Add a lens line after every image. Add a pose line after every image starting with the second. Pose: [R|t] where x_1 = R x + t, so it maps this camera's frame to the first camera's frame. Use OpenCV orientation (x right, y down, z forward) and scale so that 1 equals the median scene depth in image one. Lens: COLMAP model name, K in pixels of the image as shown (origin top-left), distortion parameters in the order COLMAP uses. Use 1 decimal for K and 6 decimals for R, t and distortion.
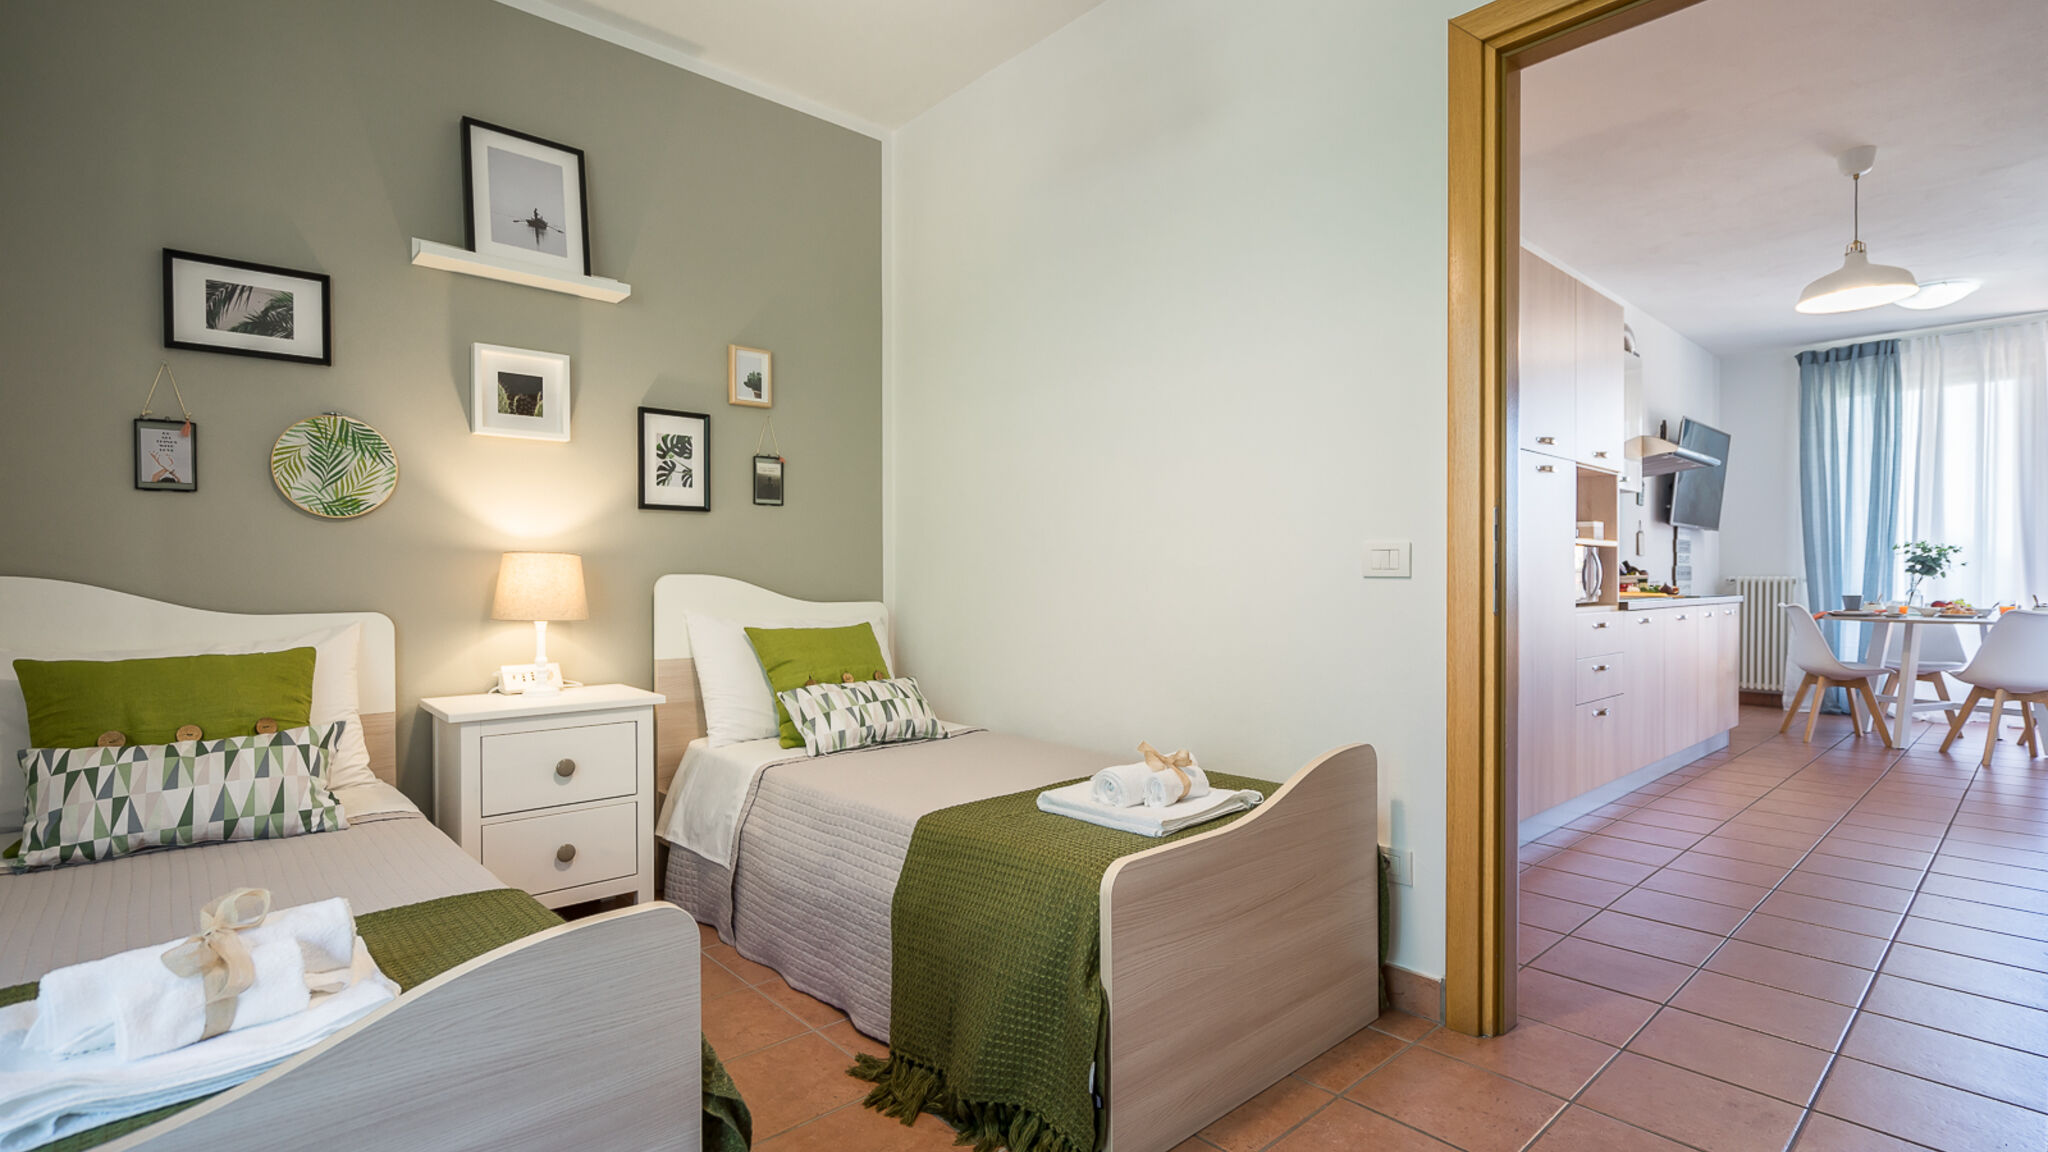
lens RADIAL K [[940.2, 0, 1015.1], [0, 940.2, 585.3], [0, 0, 1]] dist [-0.004189, 0.000515]
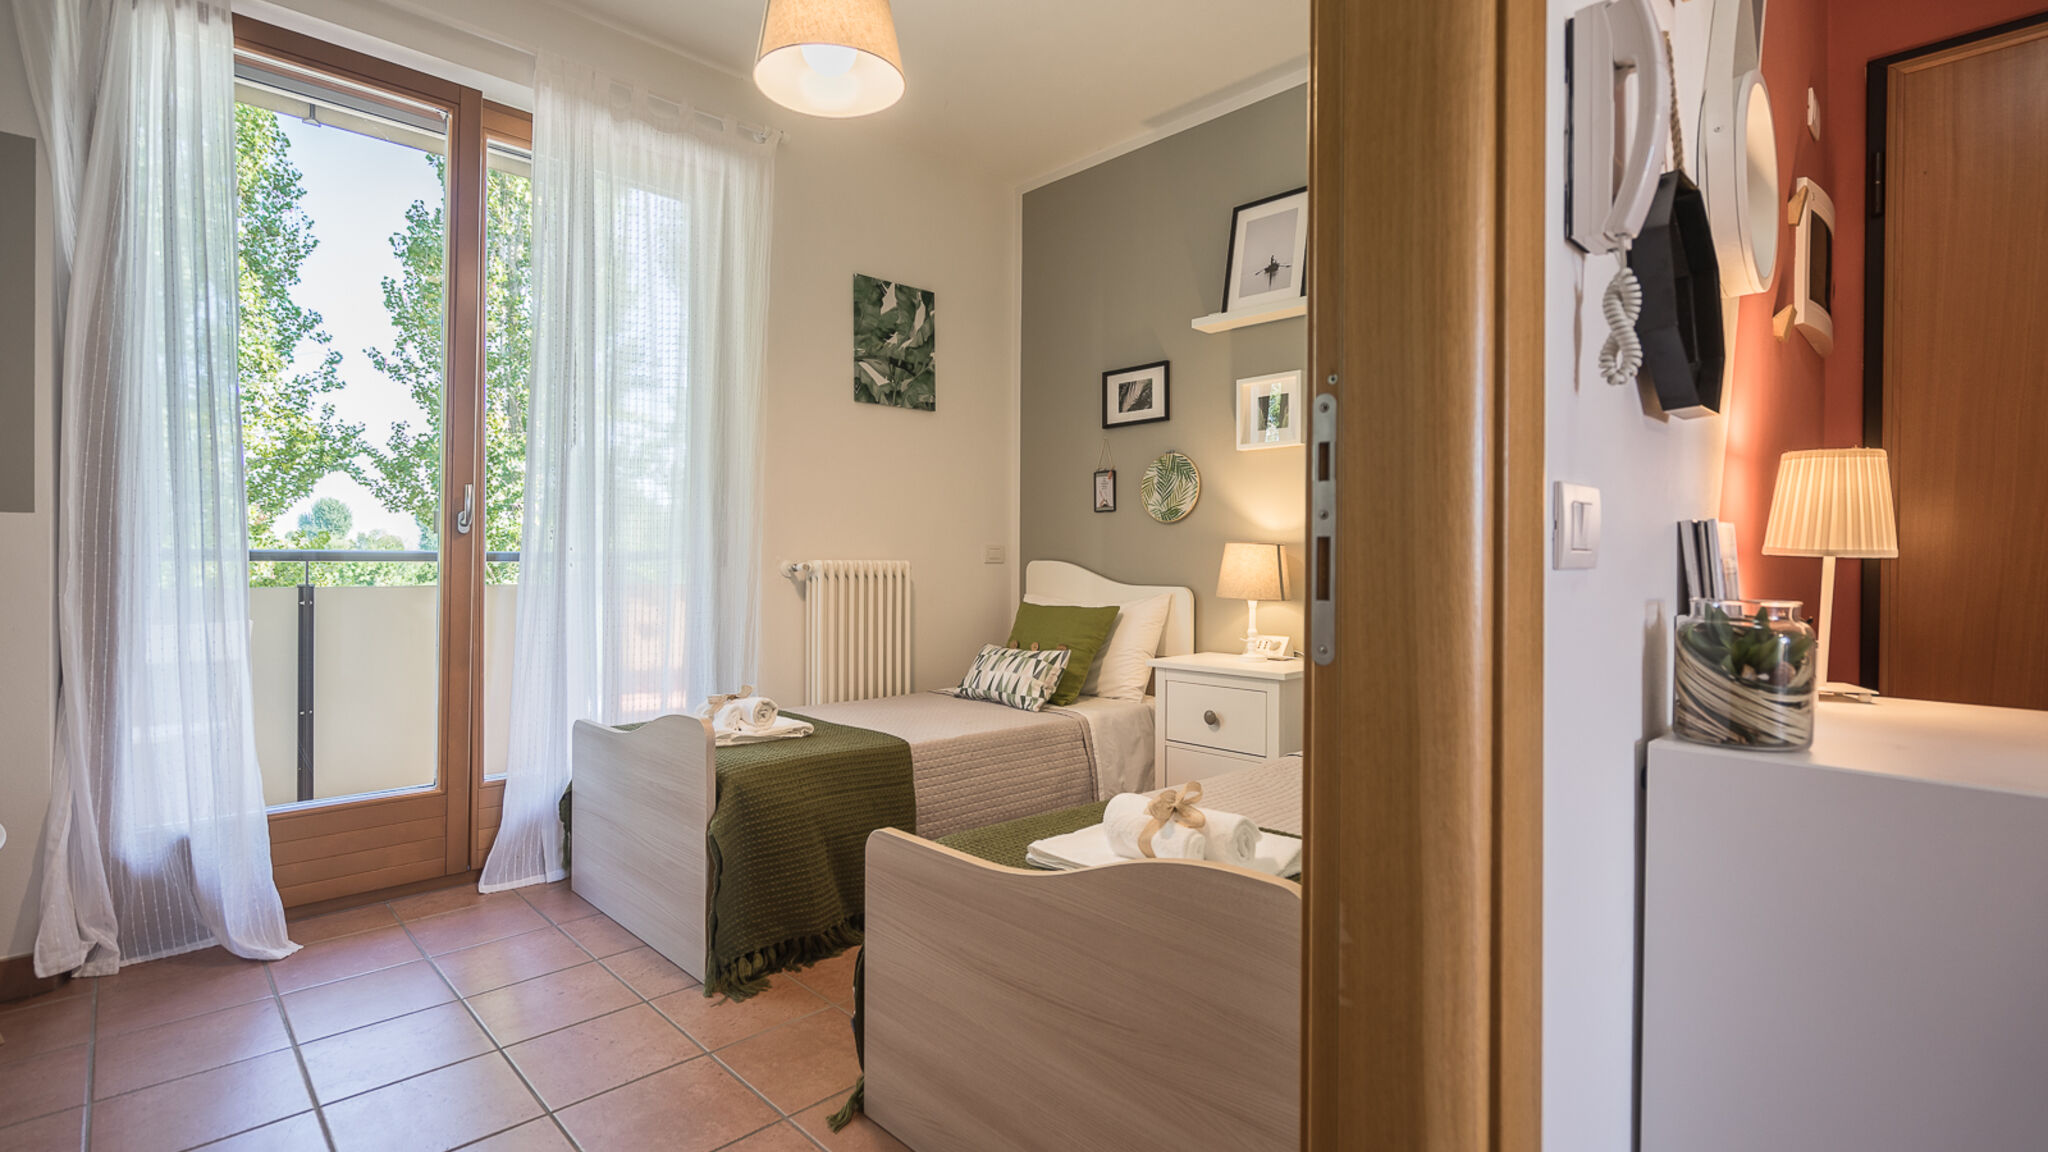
lens RADIAL K [[940.2, 0, 1015.2], [0, 940.2, 564.5], [0, 0, 1]] dist [-0.004189, 0.000515]
pose [[0.044490, 0.008127, -0.998977, 0.765503], [-0.014160, 0.999872, 0.007504, -0.012927], [0.998909, 0.013812, 0.044599, 0.704595]]
